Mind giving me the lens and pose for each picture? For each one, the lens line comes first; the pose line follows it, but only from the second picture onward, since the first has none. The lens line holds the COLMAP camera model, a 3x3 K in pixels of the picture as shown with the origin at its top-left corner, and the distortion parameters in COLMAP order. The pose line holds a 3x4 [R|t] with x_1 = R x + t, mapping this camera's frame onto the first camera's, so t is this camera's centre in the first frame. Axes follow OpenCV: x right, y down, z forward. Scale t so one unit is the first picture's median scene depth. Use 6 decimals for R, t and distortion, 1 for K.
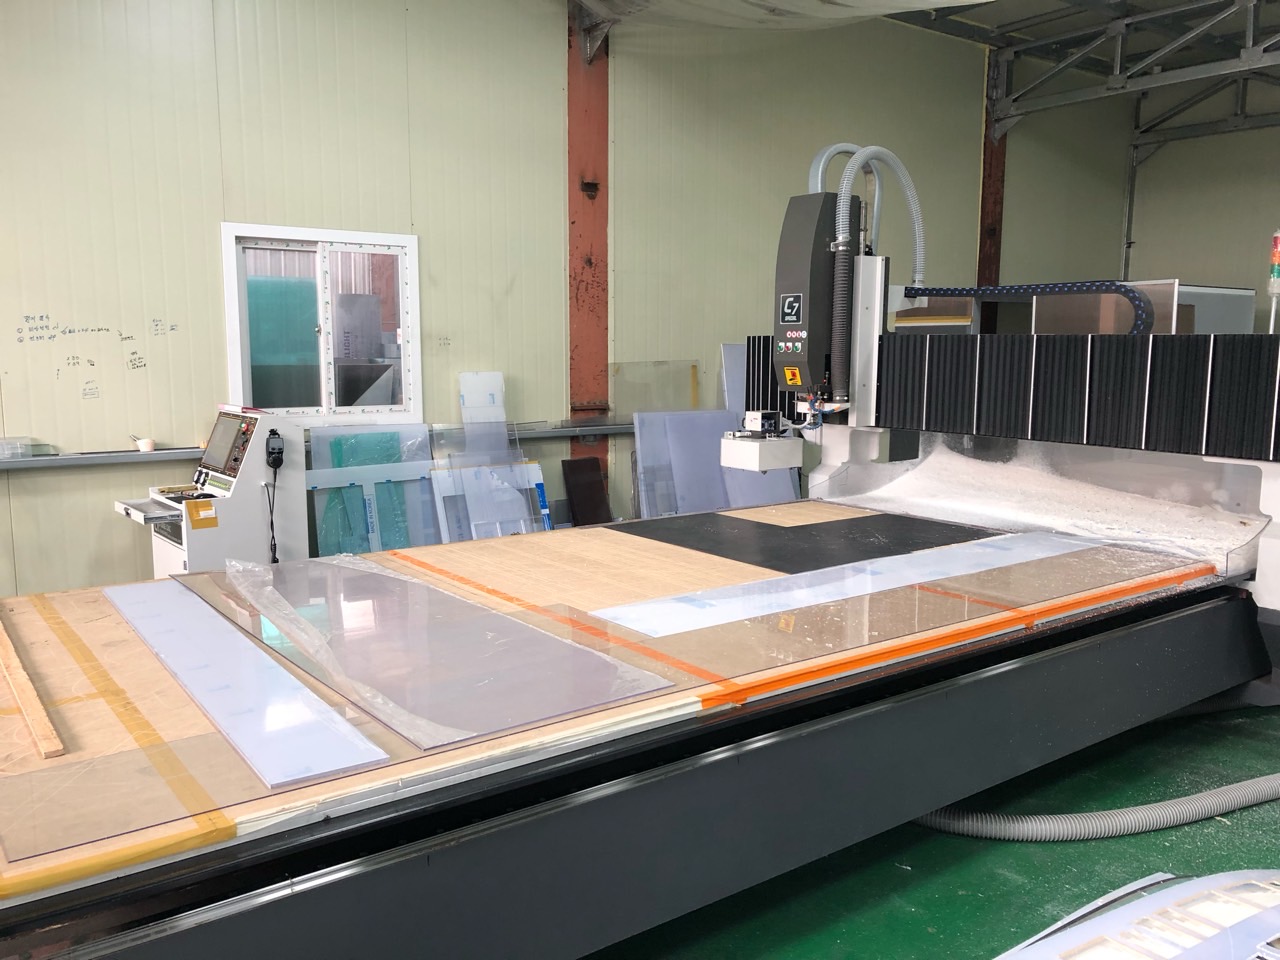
lens RADIAL K [[1051.7, 0, 644.4], [0, 1051.7, 489.2], [0, 0, 1]] dist [0.035304, -0.036411]
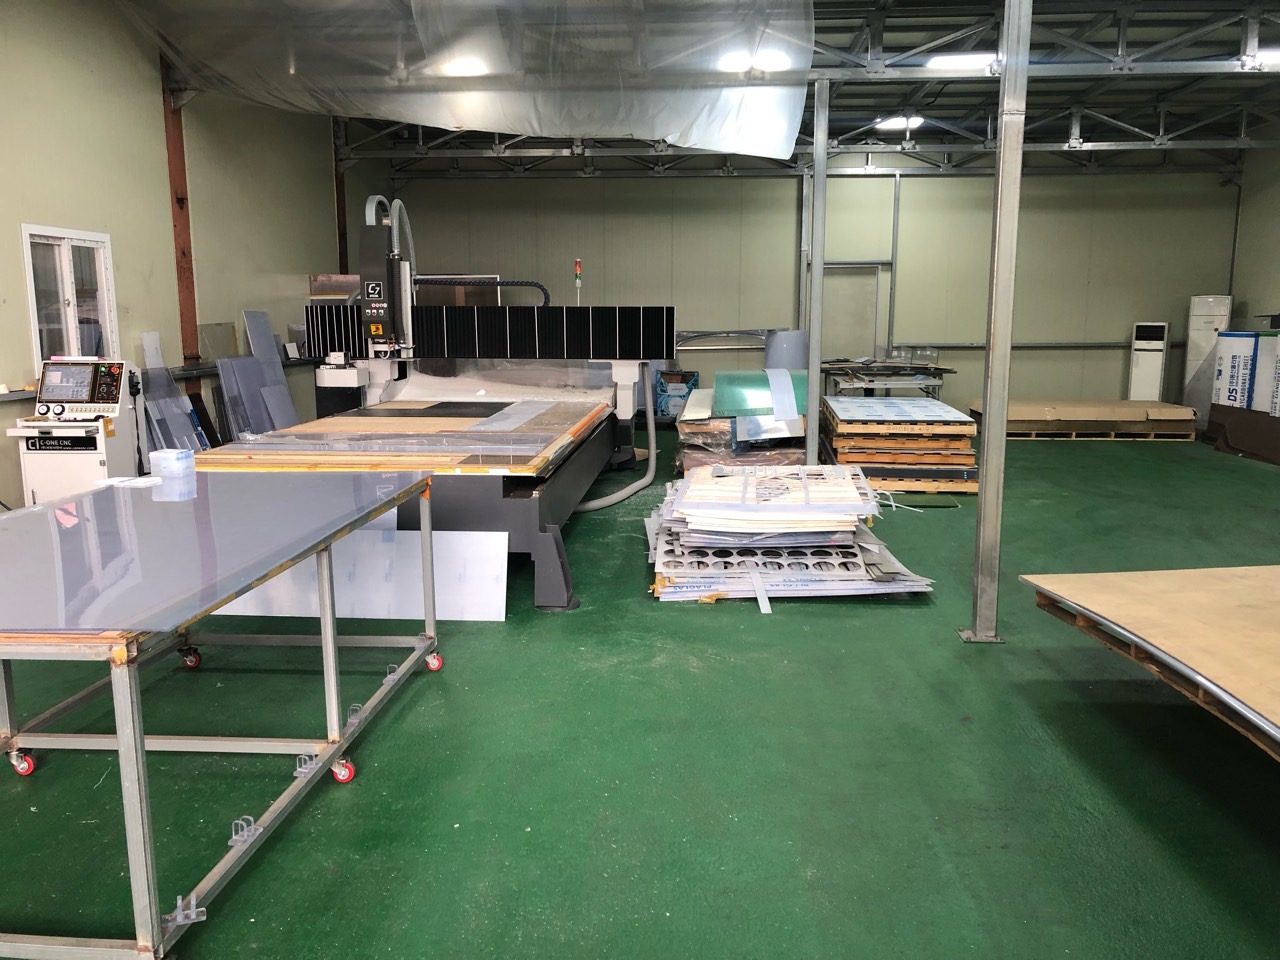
lens RADIAL K [[1051.7, 0, 645.3], [0, 1051.7, 488.3], [0, 0, 1]] dist [0.035304, -0.036411]
pose [[0.653094, -0.132346, 0.745623, -0.903994], [0.109369, 0.990772, 0.080063, 0.061420], [-0.749338, 0.029260, 0.661541, -0.476683]]
